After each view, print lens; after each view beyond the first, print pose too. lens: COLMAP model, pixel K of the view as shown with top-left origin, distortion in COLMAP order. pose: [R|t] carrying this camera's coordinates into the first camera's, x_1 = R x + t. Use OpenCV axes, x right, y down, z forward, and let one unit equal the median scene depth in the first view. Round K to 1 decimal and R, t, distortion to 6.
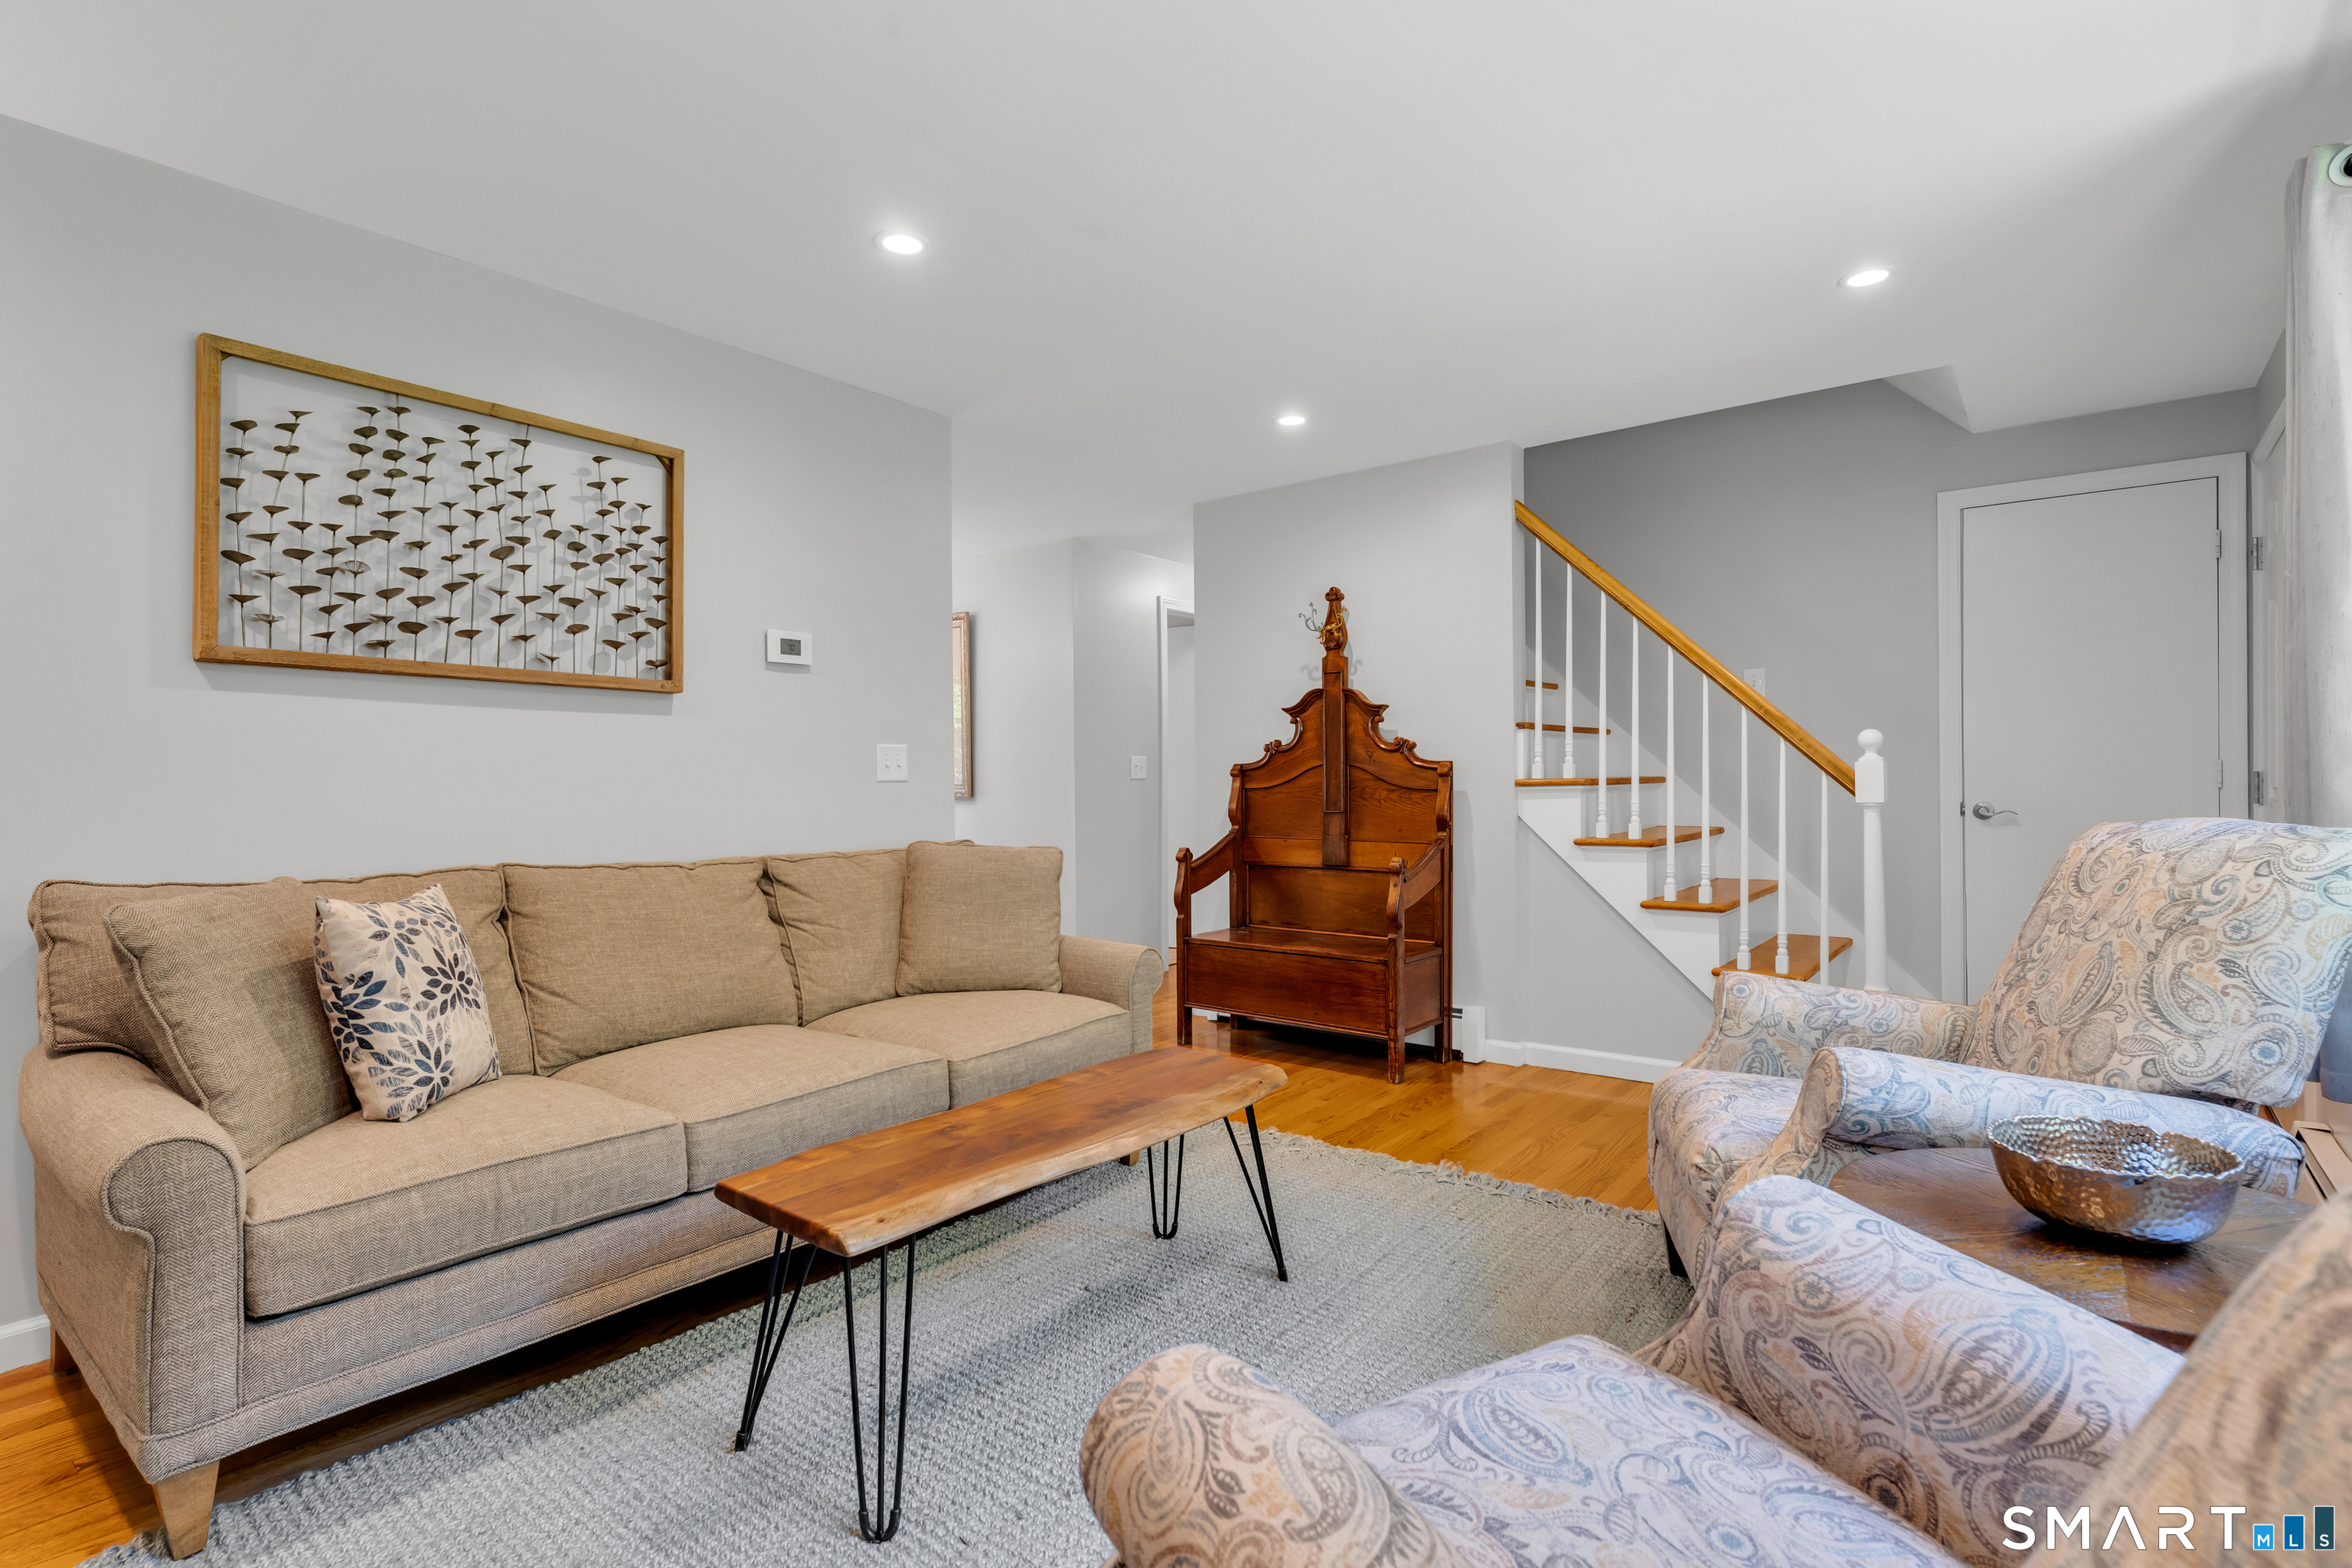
lens RADIAL K [[1147.1, 0, 1164.0], [0, 1147.1, 780.2], [0, 0, 1]] dist [-0.003885, -0.000387]
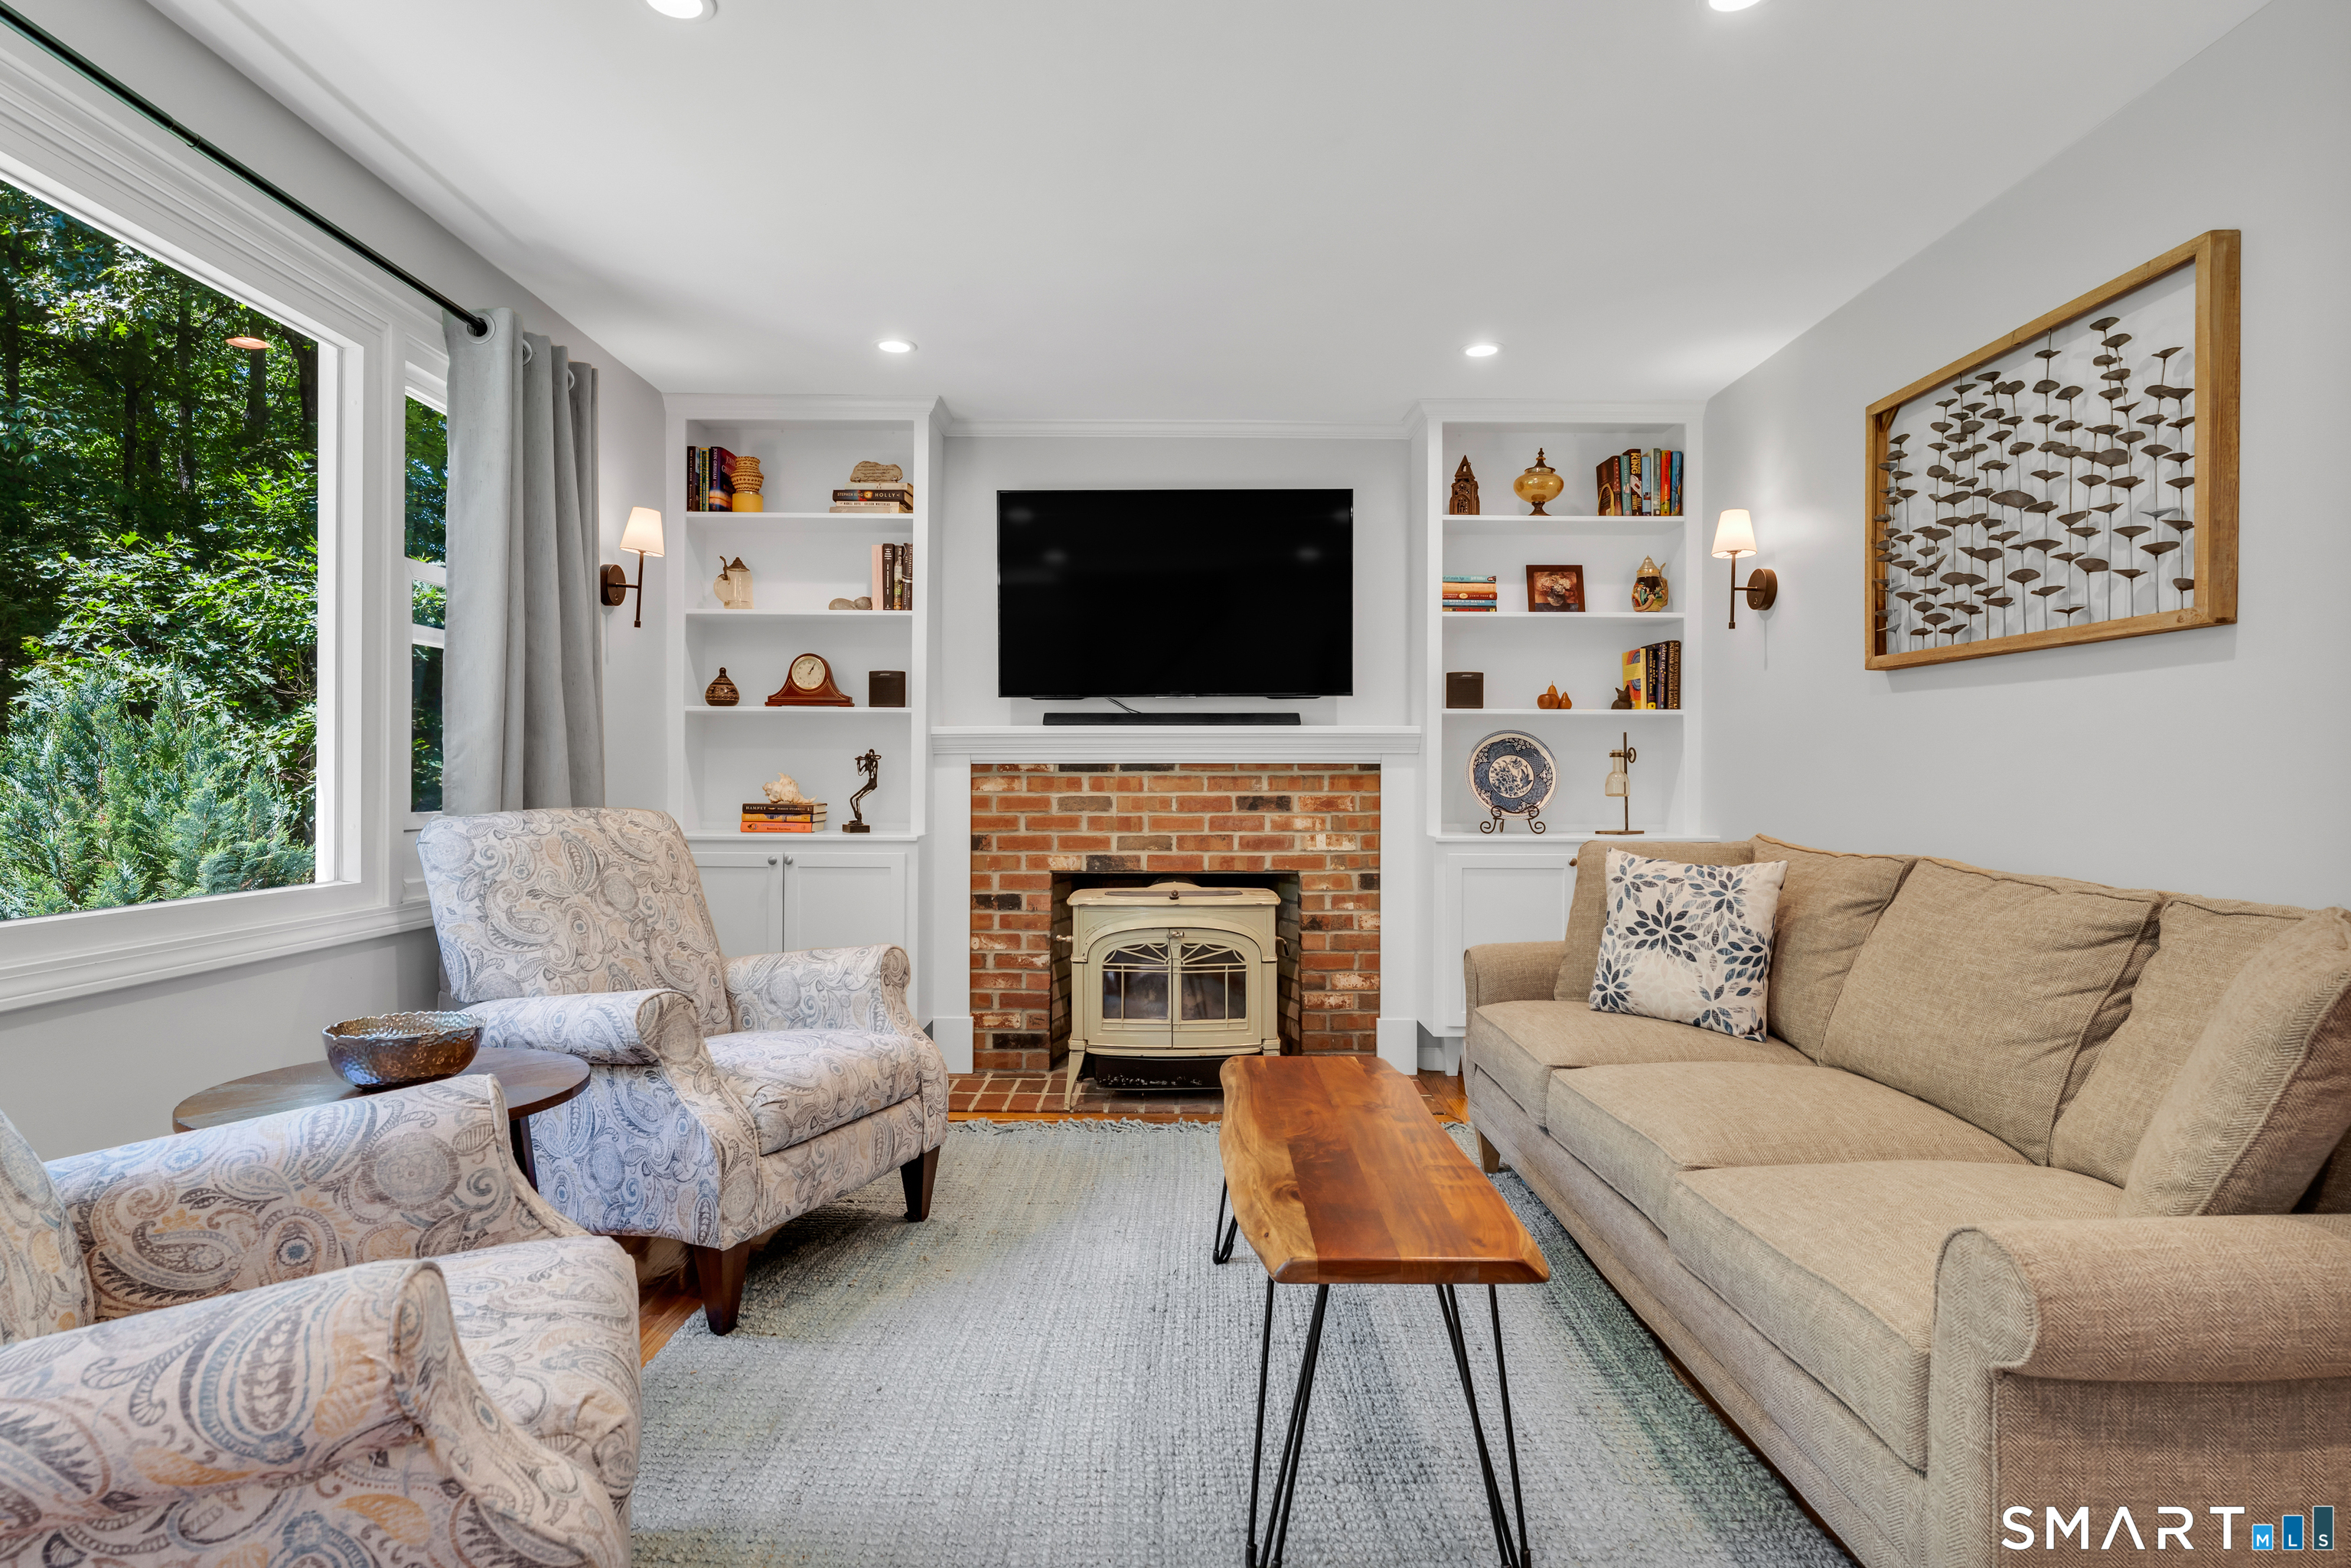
lens RADIAL K [[1223.5, 0, 1167.6], [0, 1223.5, 784.4], [0, 0, 1]] dist [-0.000986, -0.000613]
pose [[-0.779013, 0.008227, -0.626954, 0.517929], [0.003574, 0.999956, 0.008681, 0.003403], [0.626998, 0.004522, -0.779008, 1.389598]]
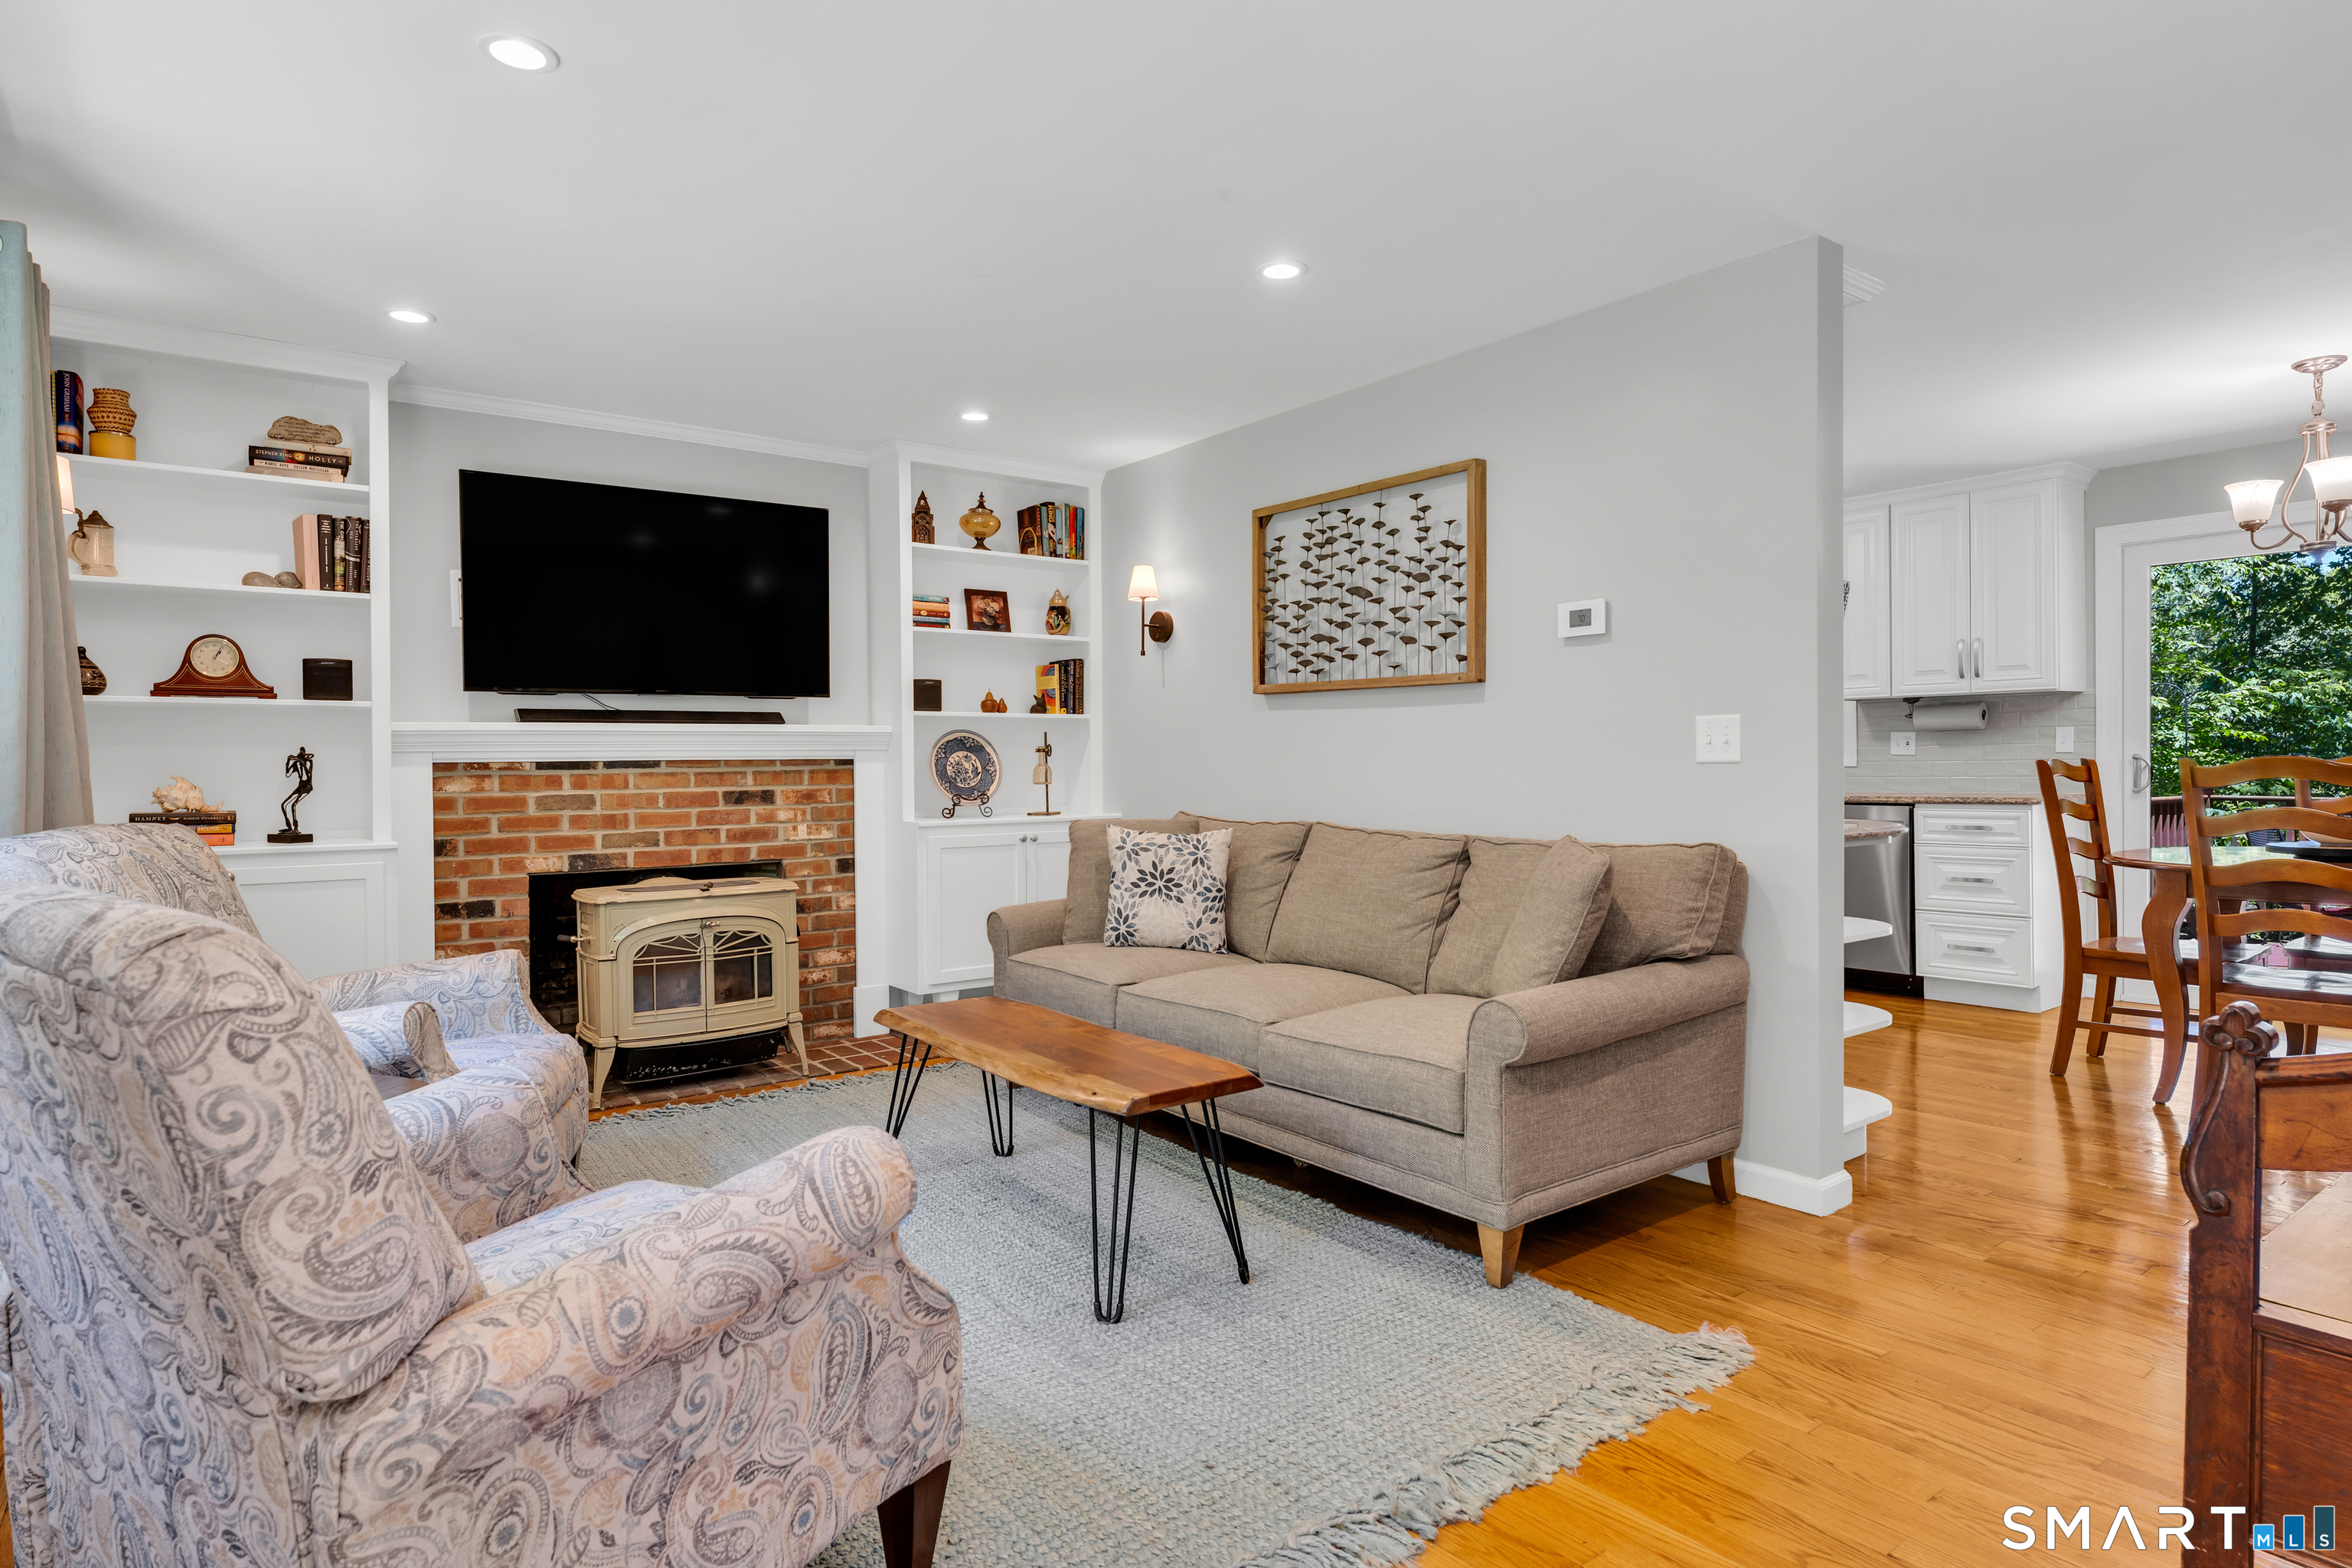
lens RADIAL K [[1273.7, 0, 1169.5], [0, 1273.7, 791.4], [0, 0, 1]] dist [0.004122, -0.000436]
pose [[-0.255246, 0.032052, -0.966345, 0.992915], [0.010273, 0.999484, 0.030437, -0.014365], [0.966822, -0.002158, -0.255444, 1.229643]]
